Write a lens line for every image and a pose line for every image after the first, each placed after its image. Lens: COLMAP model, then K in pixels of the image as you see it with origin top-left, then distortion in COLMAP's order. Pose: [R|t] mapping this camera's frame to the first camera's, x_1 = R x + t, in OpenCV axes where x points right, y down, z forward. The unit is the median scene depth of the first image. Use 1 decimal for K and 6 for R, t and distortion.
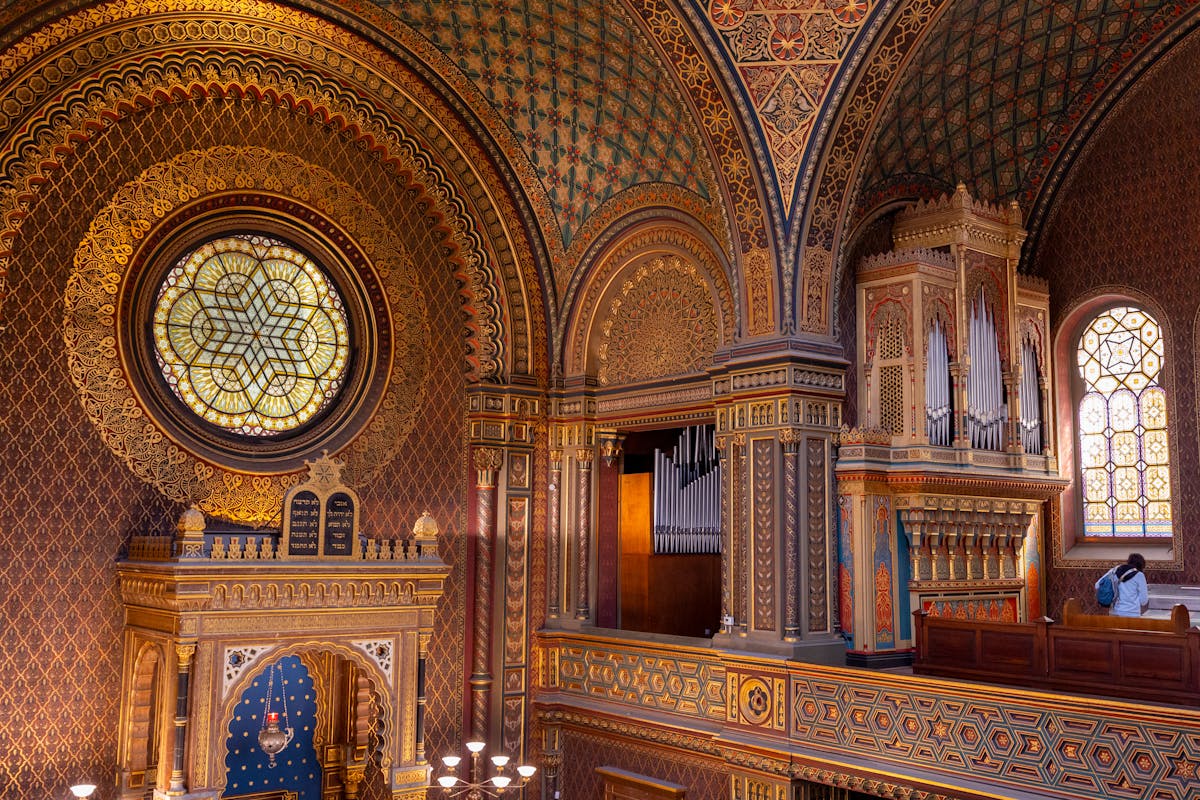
lens RADIAL K [[1169.6, 0, 600.5], [0, 1169.6, 392.9], [0, 0, 1]] dist [-0.031959, 0.000000]
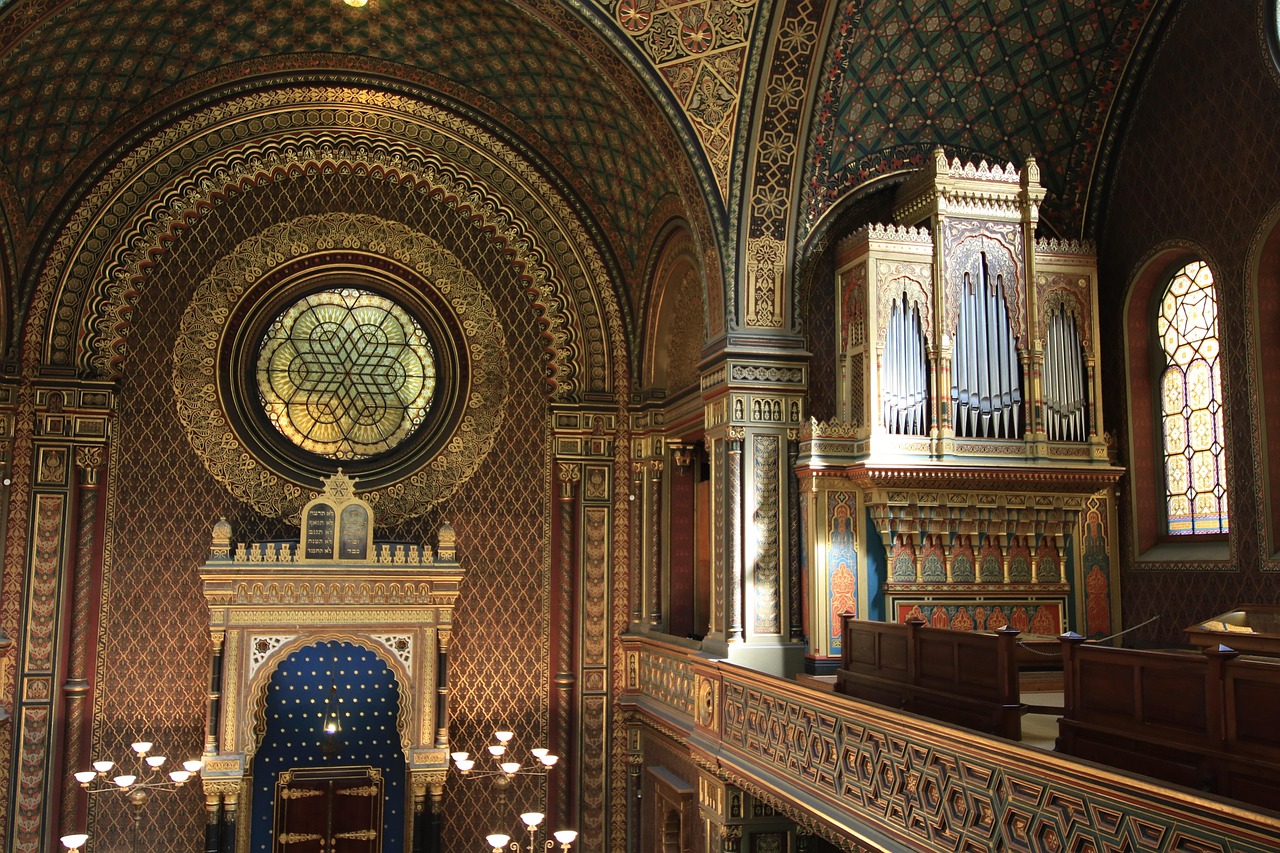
lens RADIAL K [[1127.8, 0, 640.3], [0, 1127.8, 431.3], [0, 0, 1]] dist [-0.025375, 0.001184]
pose [[0.908164, -0.055692, -0.414894, 0.455162], [0.057071, 0.998329, -0.009085, 0.036389], [0.414707, -0.015428, 0.909824, 0.103103]]
